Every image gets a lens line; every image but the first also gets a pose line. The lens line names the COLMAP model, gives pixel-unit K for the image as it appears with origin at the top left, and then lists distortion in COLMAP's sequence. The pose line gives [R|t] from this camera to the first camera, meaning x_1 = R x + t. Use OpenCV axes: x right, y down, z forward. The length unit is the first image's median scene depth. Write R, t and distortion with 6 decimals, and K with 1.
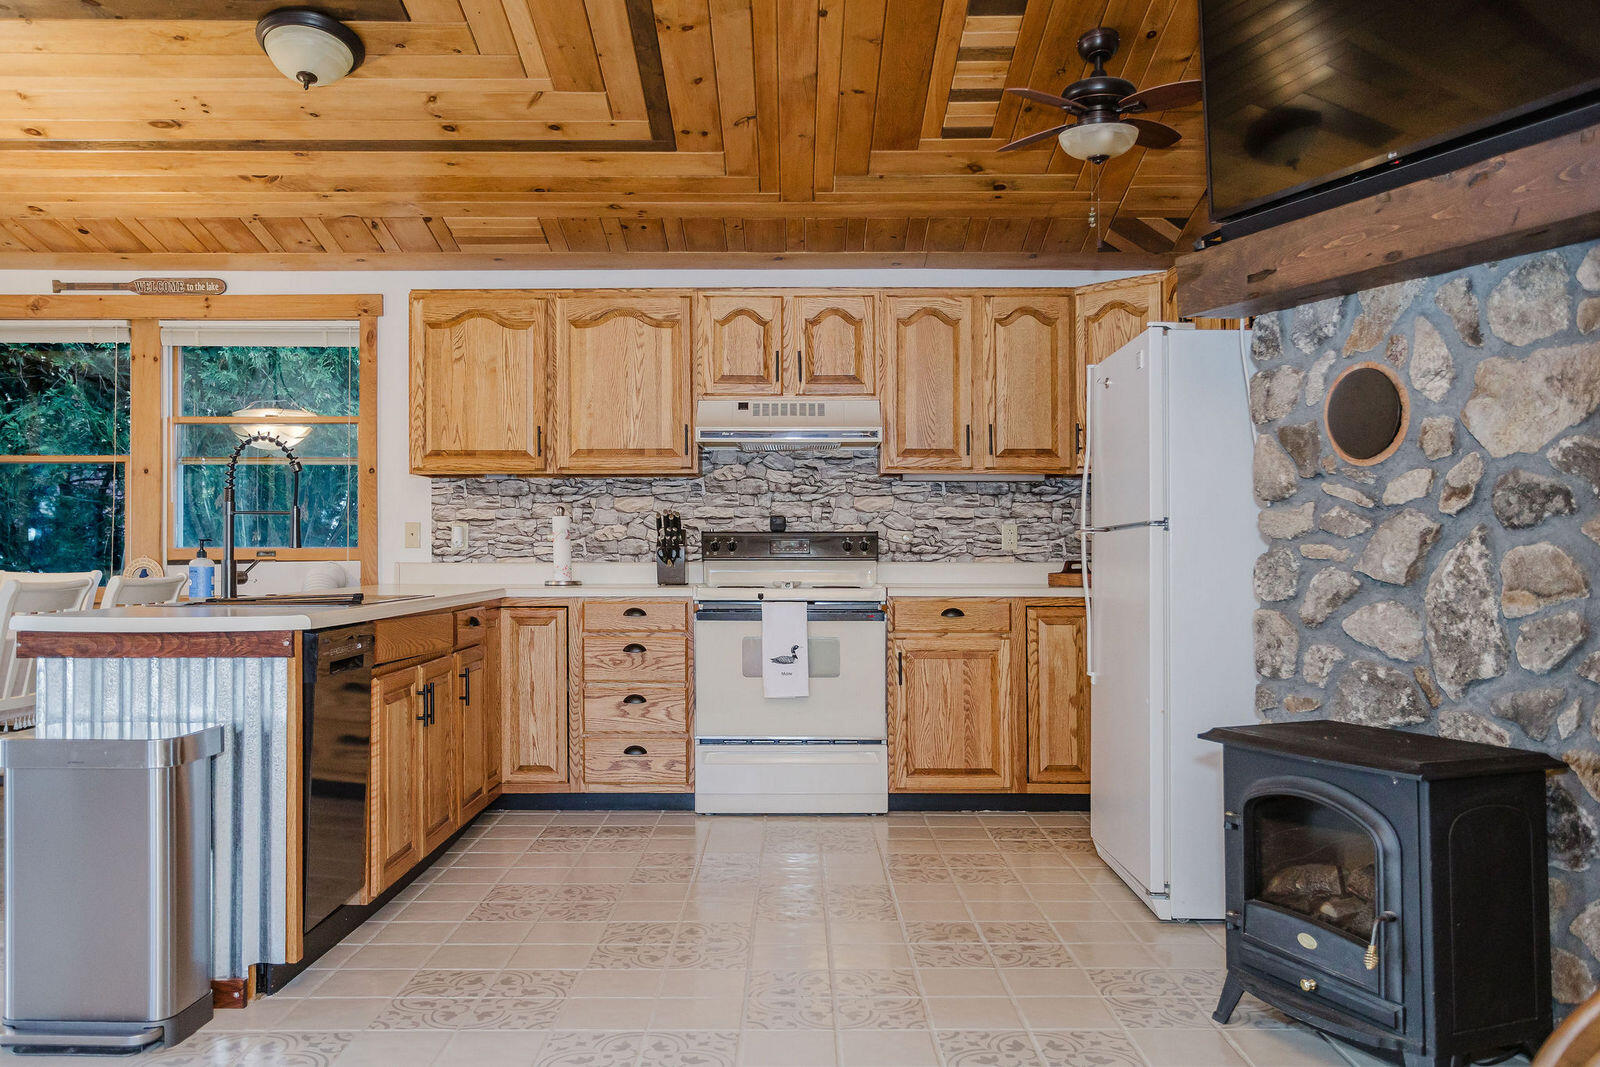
lens RADIAL K [[1258.7, 0, 779.7], [0, 1258.7, 559.3], [0, 0, 1]] dist [0.004474, 0.001865]
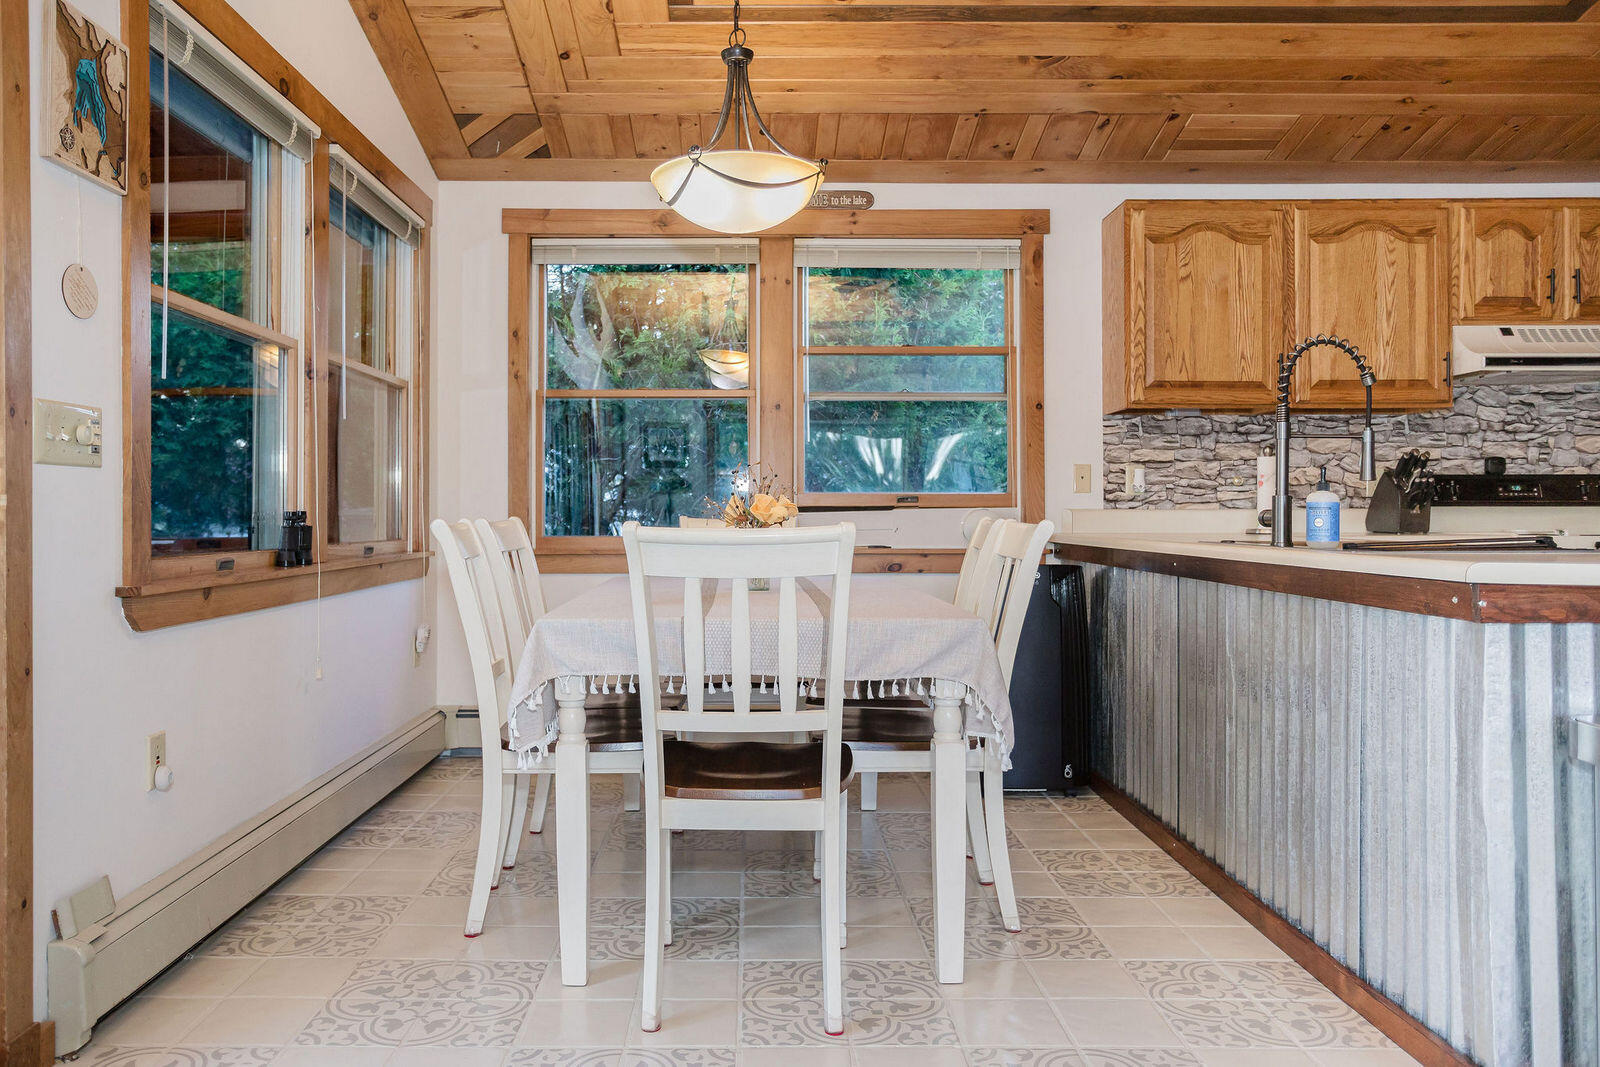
lens RADIAL K [[1126.0, 0, 796.4], [0, 1126.0, 532.0], [0, 0, 1]] dist [-0.031263, 0.046965]
pose [[0.999864, -0.000356, 0.016466, -0.580937], [0.000185, 0.999946, 0.010396, 0.012341], [-0.016469, -0.010392, 0.999810, 0.228603]]
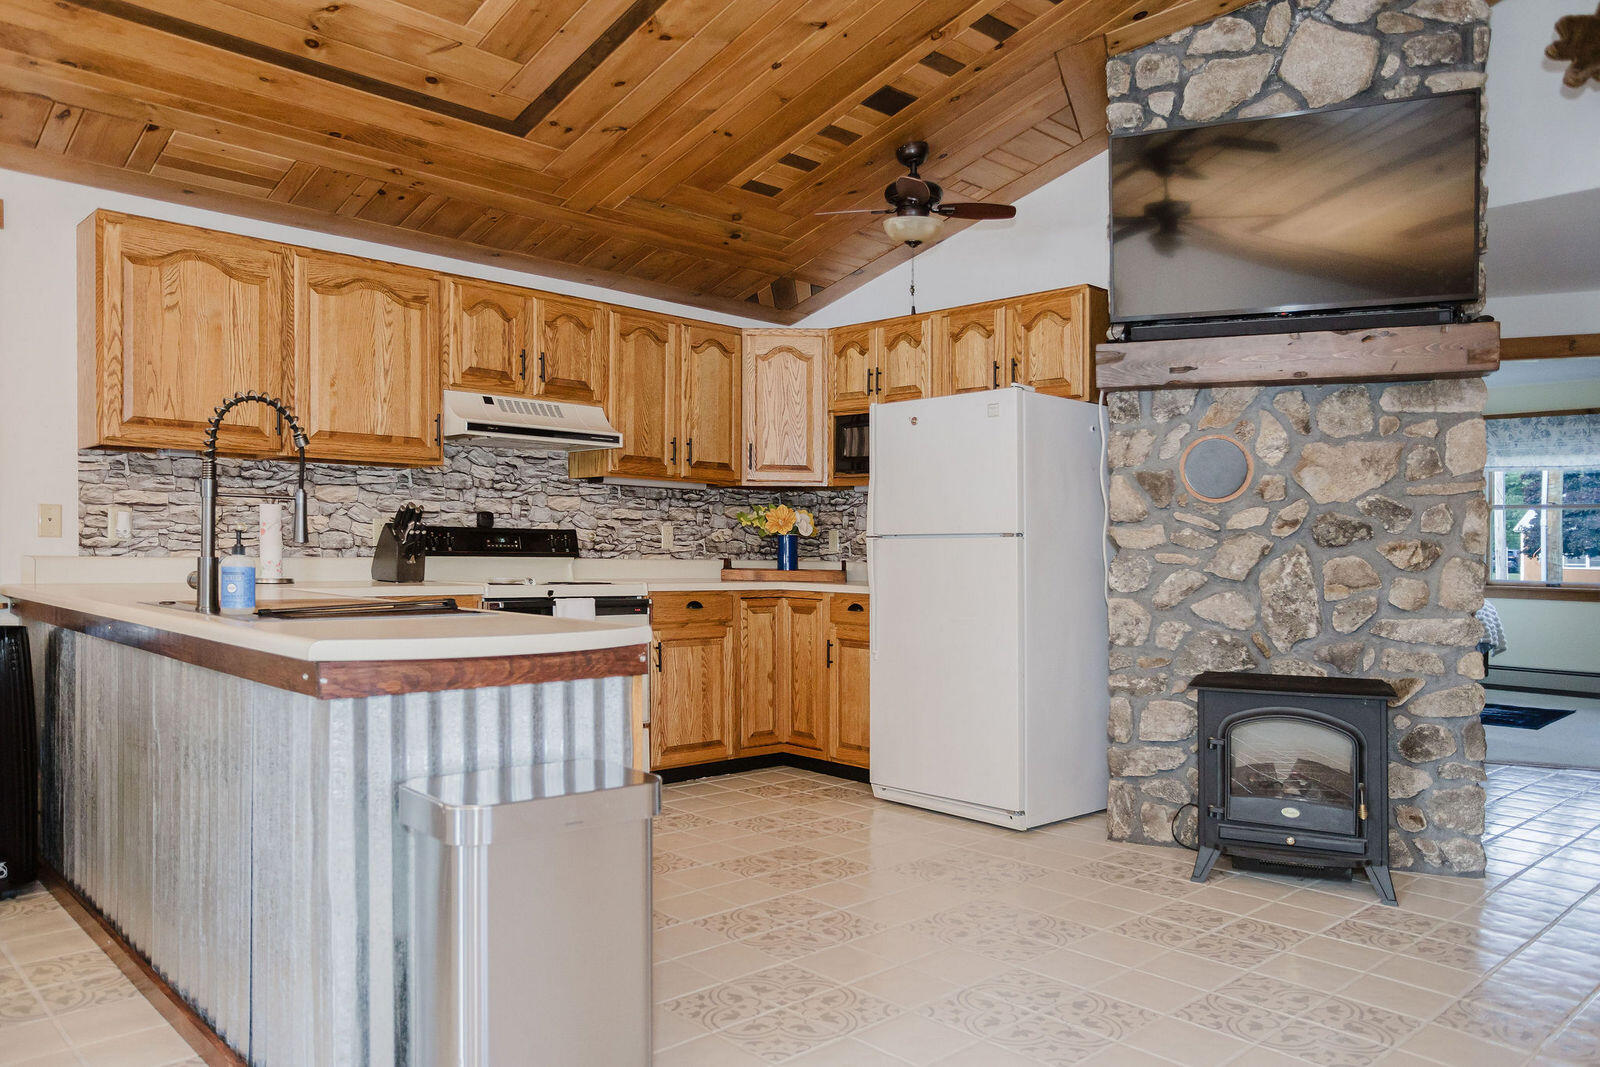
lens RADIAL K [[1126.0, 0, 768.6], [0, 1126.0, 561.1], [0, 0, 1]] dist [-0.031263, 0.046965]
pose [[0.731974, 0.004186, 0.681319, -0.498941], [-0.010898, 0.999925, 0.005564, -0.003206], [-0.681245, -0.011497, 0.731965, 0.218611]]
